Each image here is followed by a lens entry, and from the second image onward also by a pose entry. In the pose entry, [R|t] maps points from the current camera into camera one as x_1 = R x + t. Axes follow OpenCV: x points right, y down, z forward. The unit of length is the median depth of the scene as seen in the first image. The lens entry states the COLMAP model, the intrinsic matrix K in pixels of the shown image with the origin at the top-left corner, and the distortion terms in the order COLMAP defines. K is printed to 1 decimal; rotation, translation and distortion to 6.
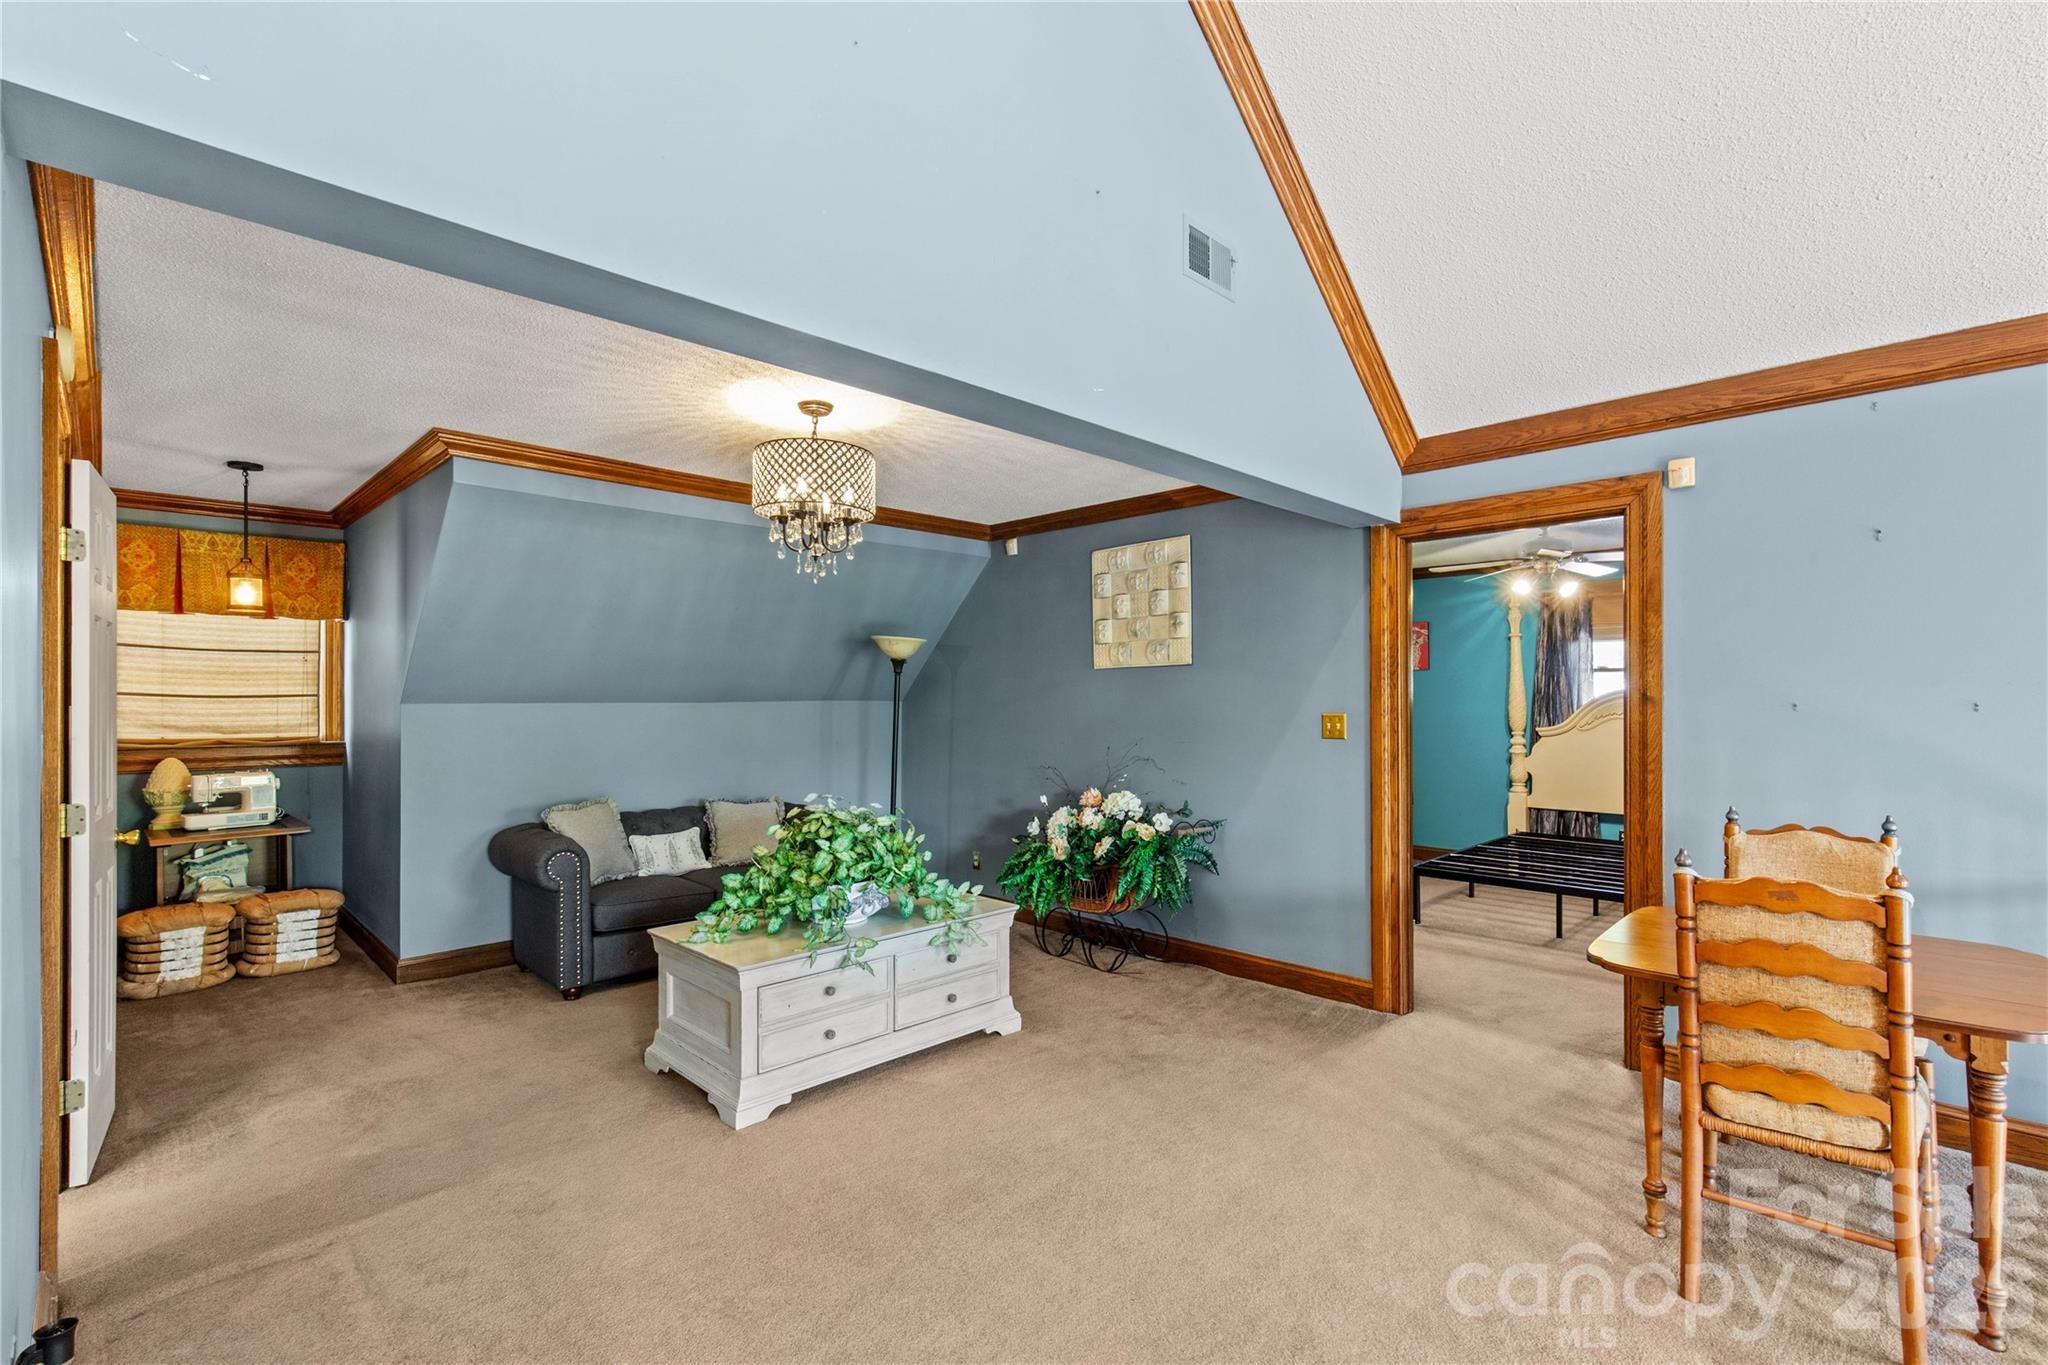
lens RADIAL K [[938.5, 0, 1023.2], [0, 938.5, 711.6], [0, 0, 1]] dist [0.002027, 0.000307]
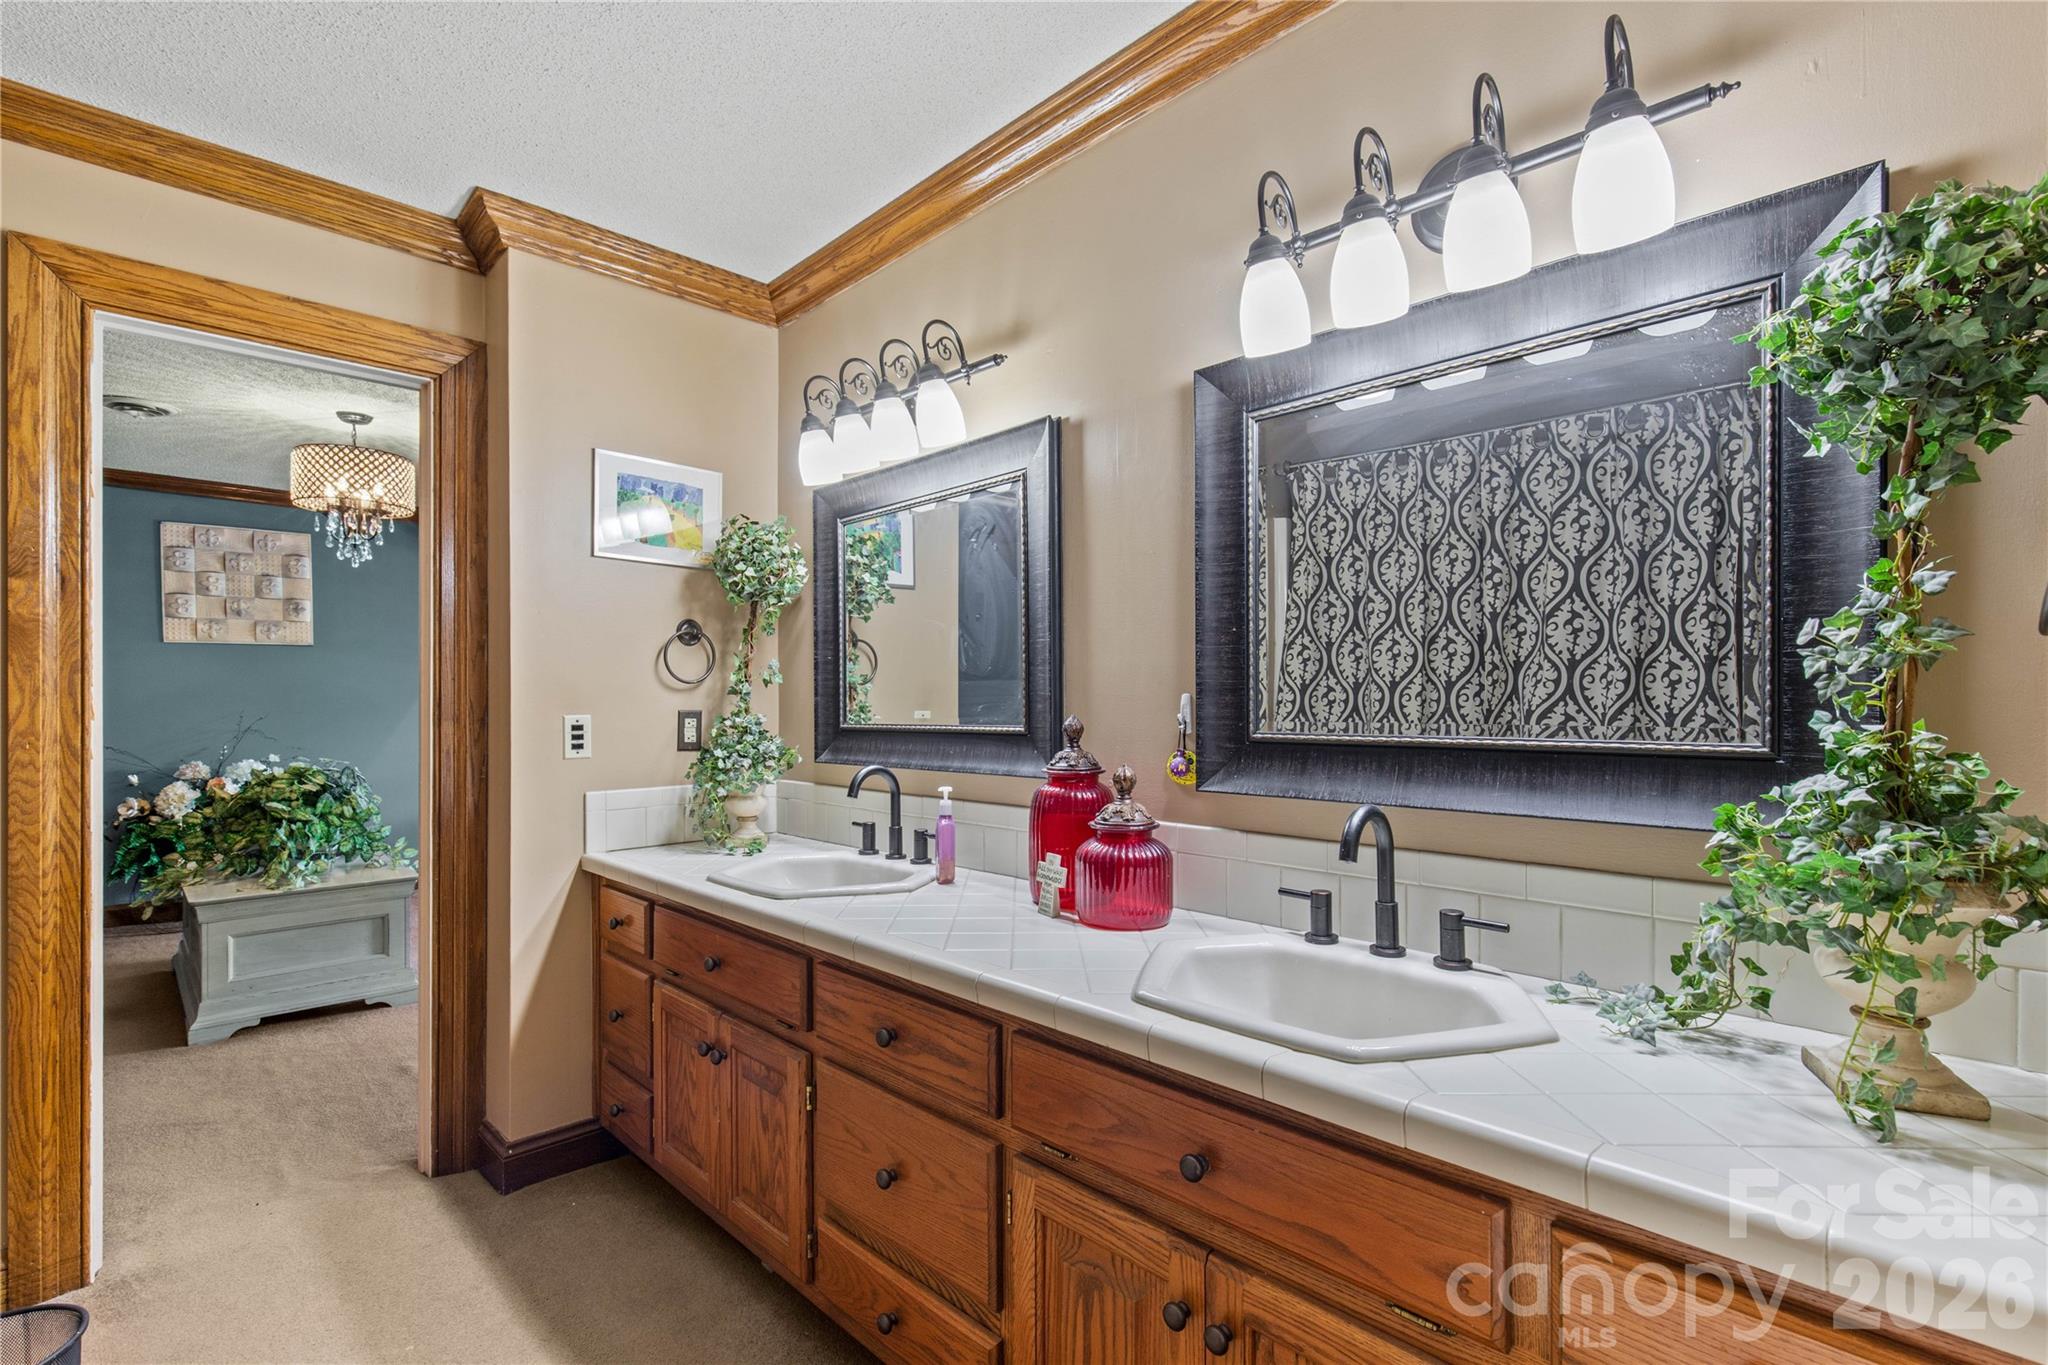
lens RADIAL K [[938.5, 0, 1023.2], [0, 938.5, 711.6], [0, 0, 1]] dist [0.002027, 0.000307]
pose [[0.010819, -0.009771, 0.999894, -0.957610], [0.009827, 0.999905, 0.009664, 0.028103], [-0.999893, 0.009722, 0.010914, 0.103367]]
